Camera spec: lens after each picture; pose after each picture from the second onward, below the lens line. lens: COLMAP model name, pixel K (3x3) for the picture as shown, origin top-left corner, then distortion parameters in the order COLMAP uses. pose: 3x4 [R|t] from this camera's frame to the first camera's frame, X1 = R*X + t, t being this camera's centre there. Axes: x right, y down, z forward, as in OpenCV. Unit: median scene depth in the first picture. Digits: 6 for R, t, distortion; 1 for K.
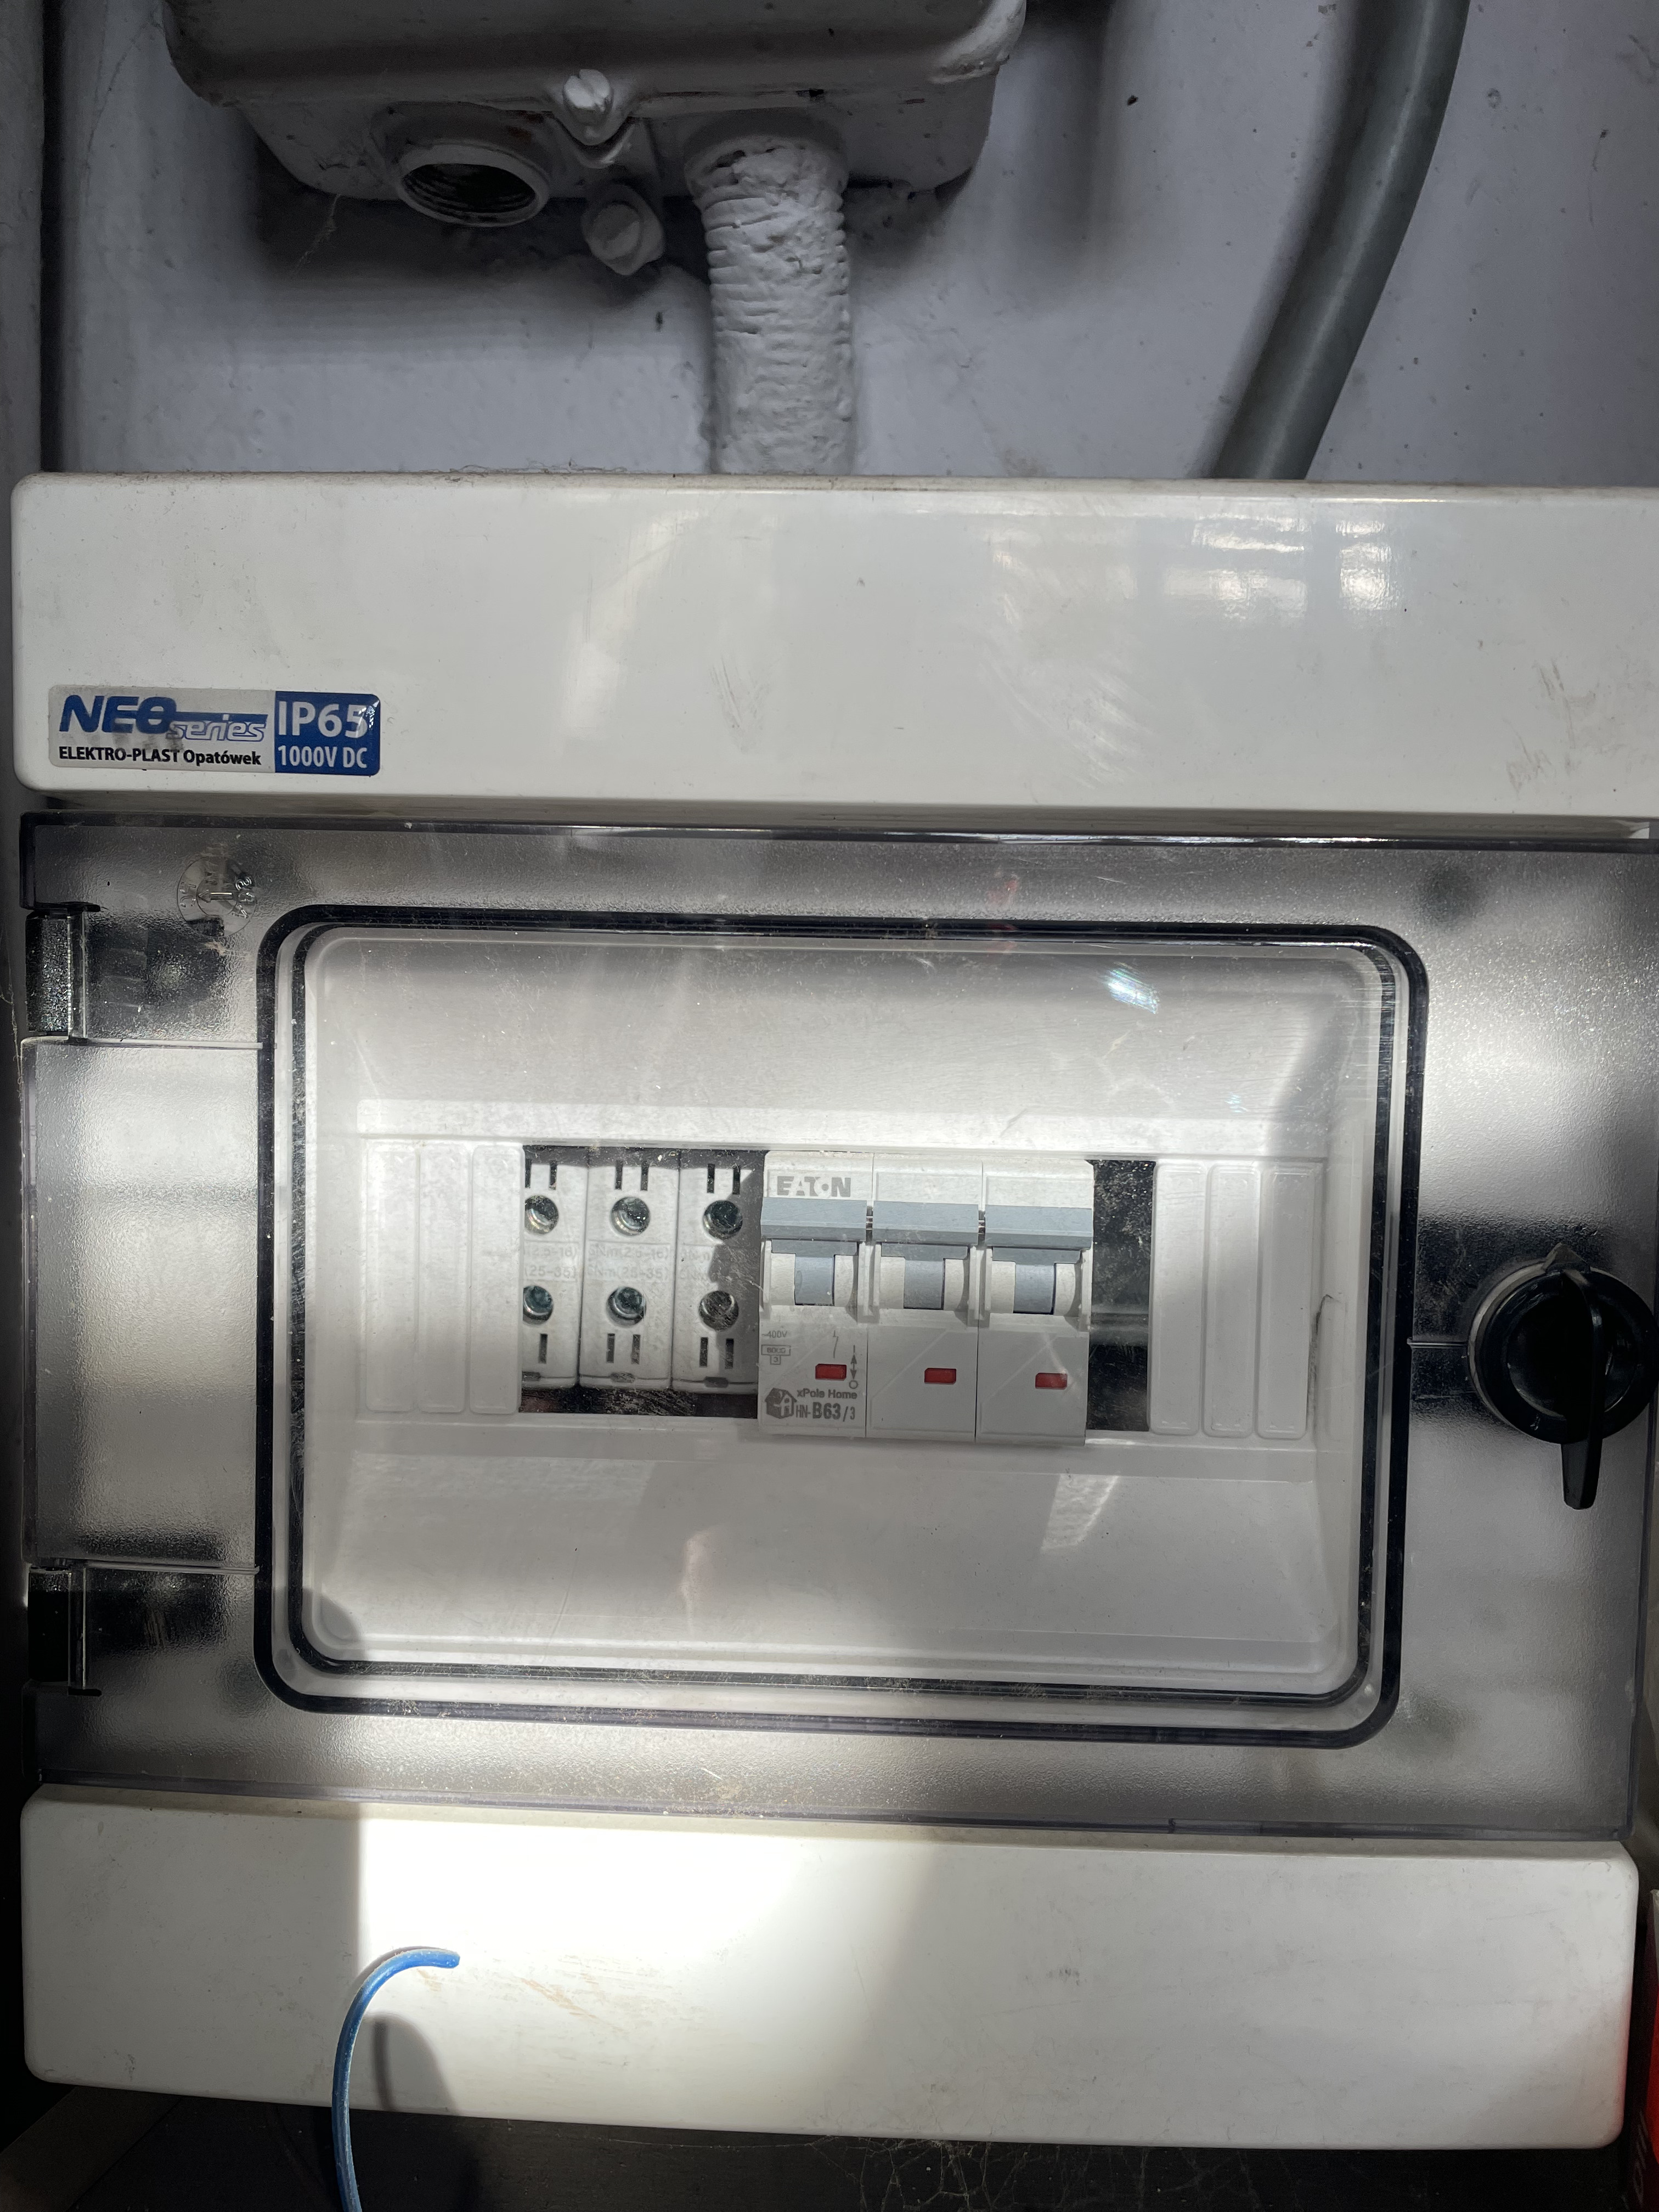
lens RADIAL K [[1688.7, 0, 824.6], [0, 1688.7, 1098.5], [0, 0, 1]] dist [0.041043, -0.019092]
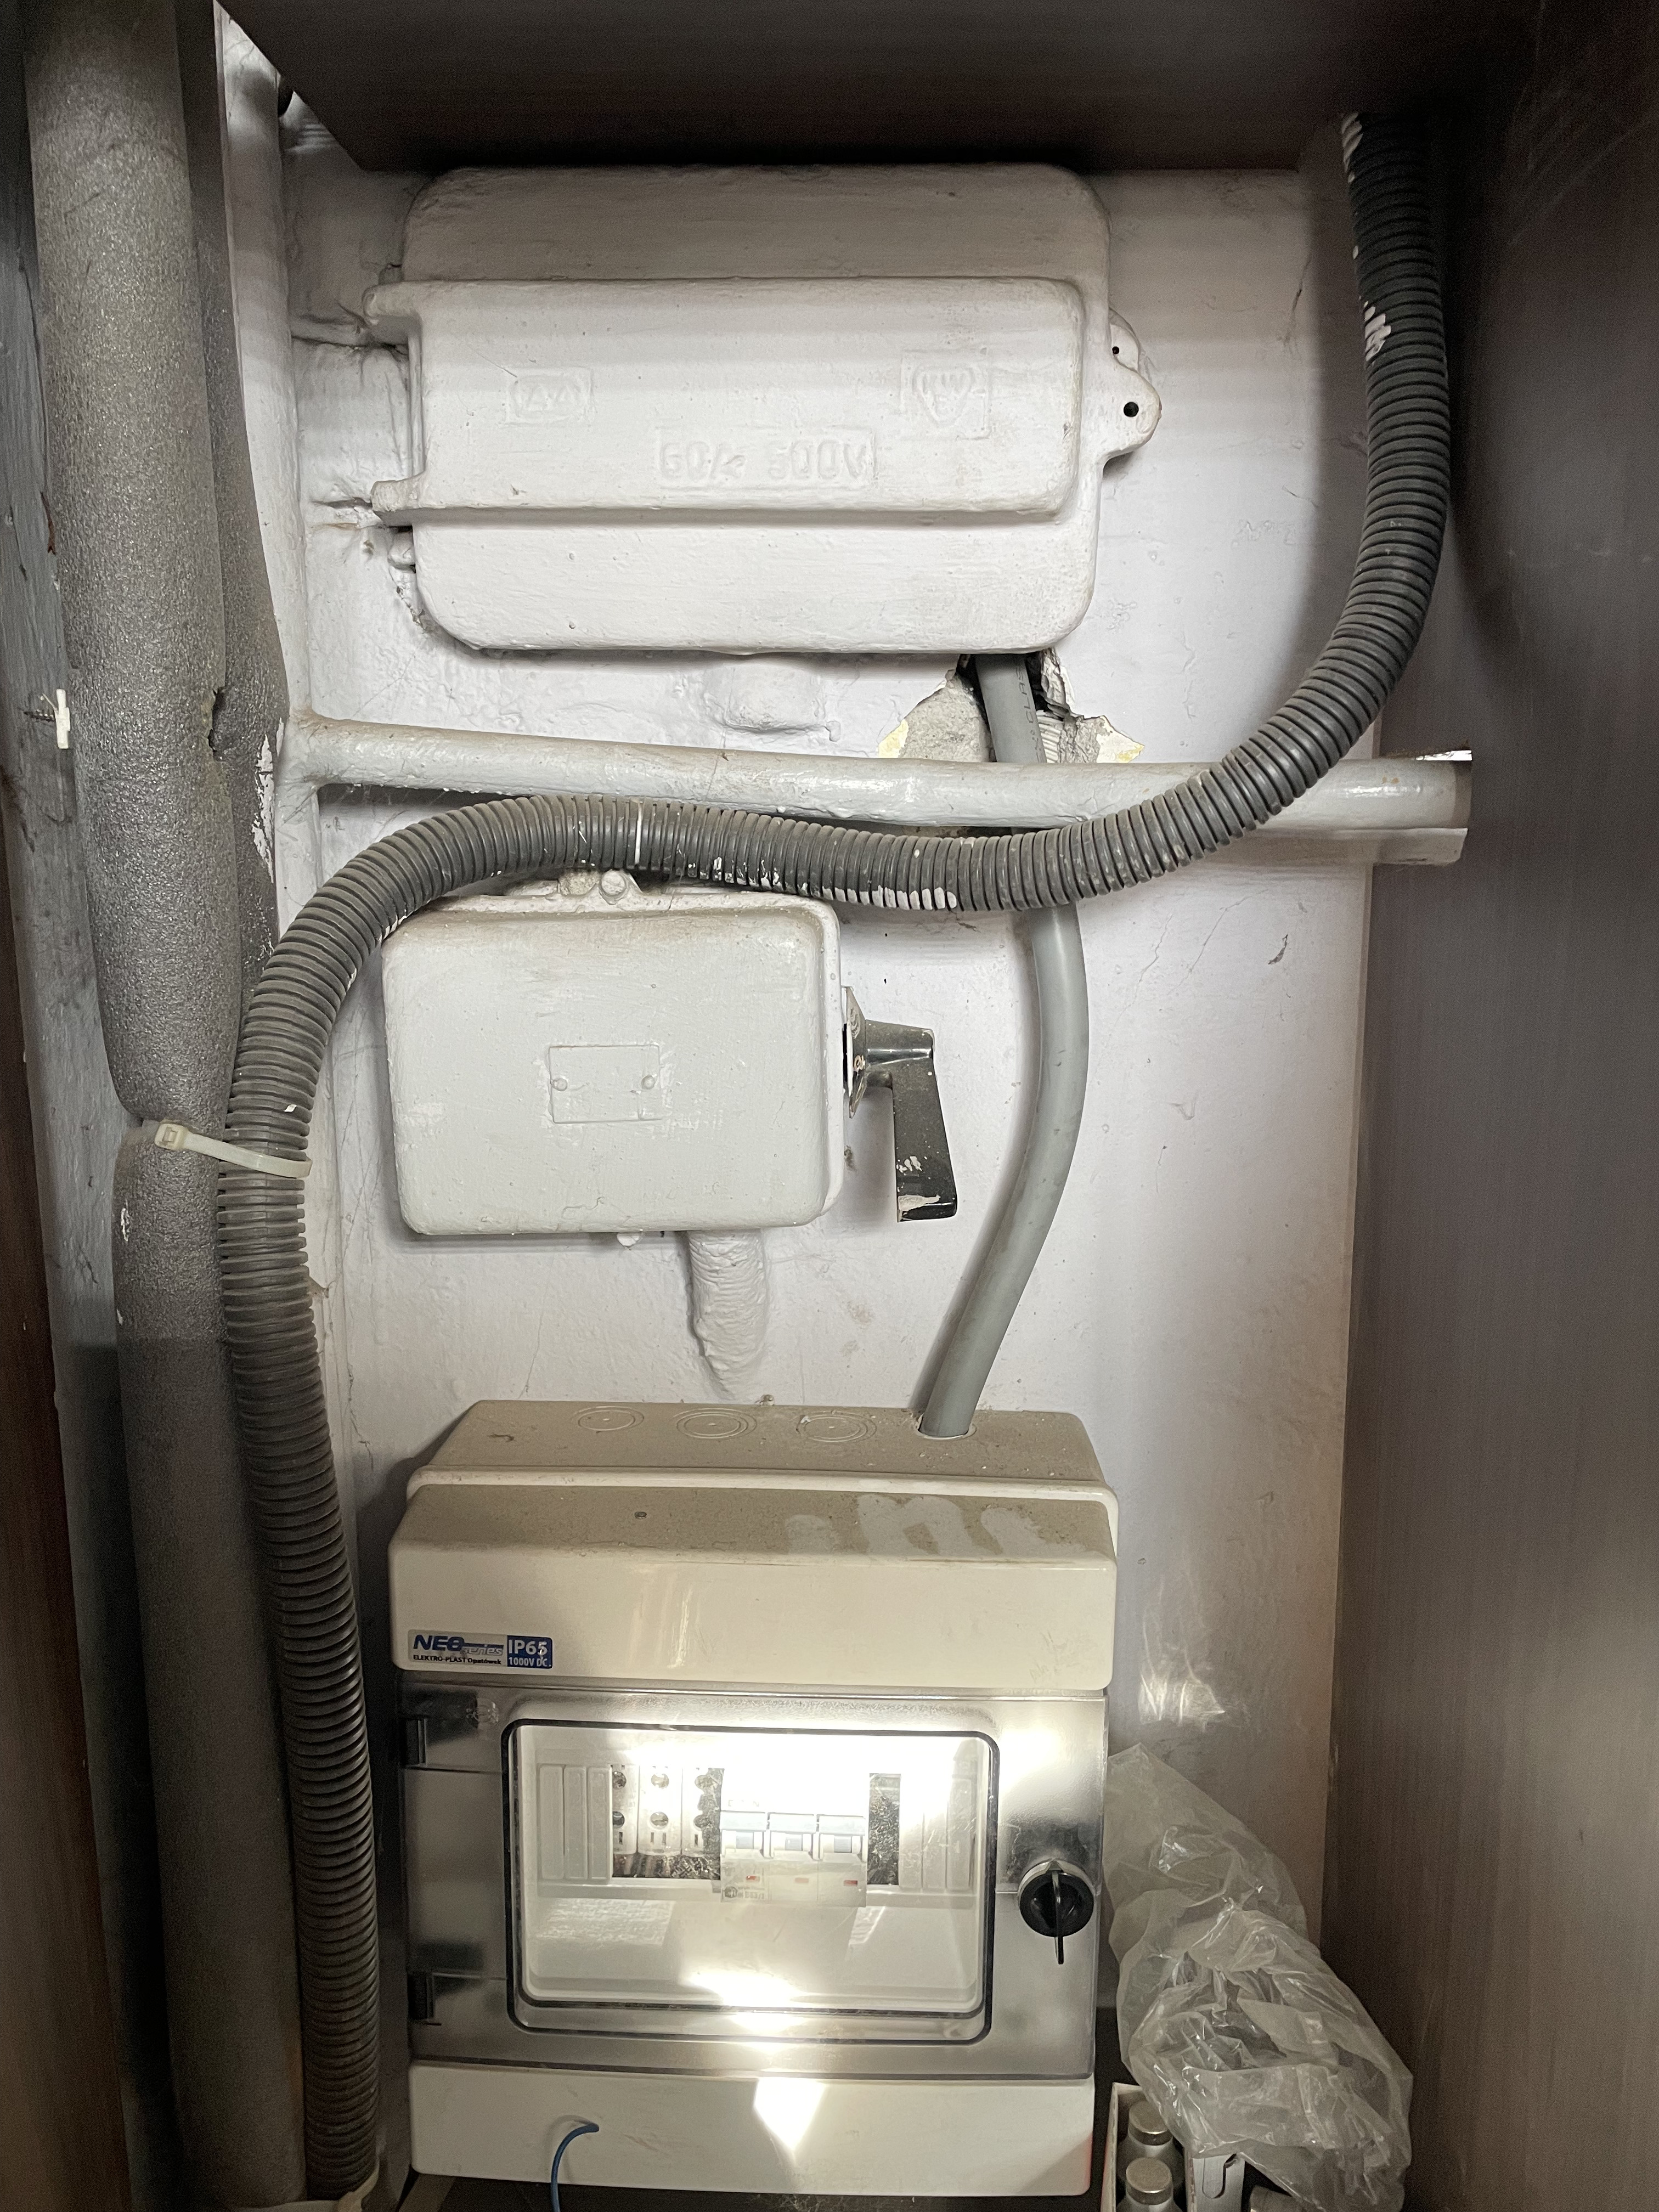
lens RADIAL K [[1688.7, 0, 827.8], [0, 1688.7, 1117.4], [0, 0, 1]] dist [0.041043, -0.019092]
pose [[0.999920, -0.010247, 0.007441, 0.100122], [0.009131, 0.990535, 0.136953, -1.187046], [-0.008774, -0.136874, 0.990550, -1.141958]]
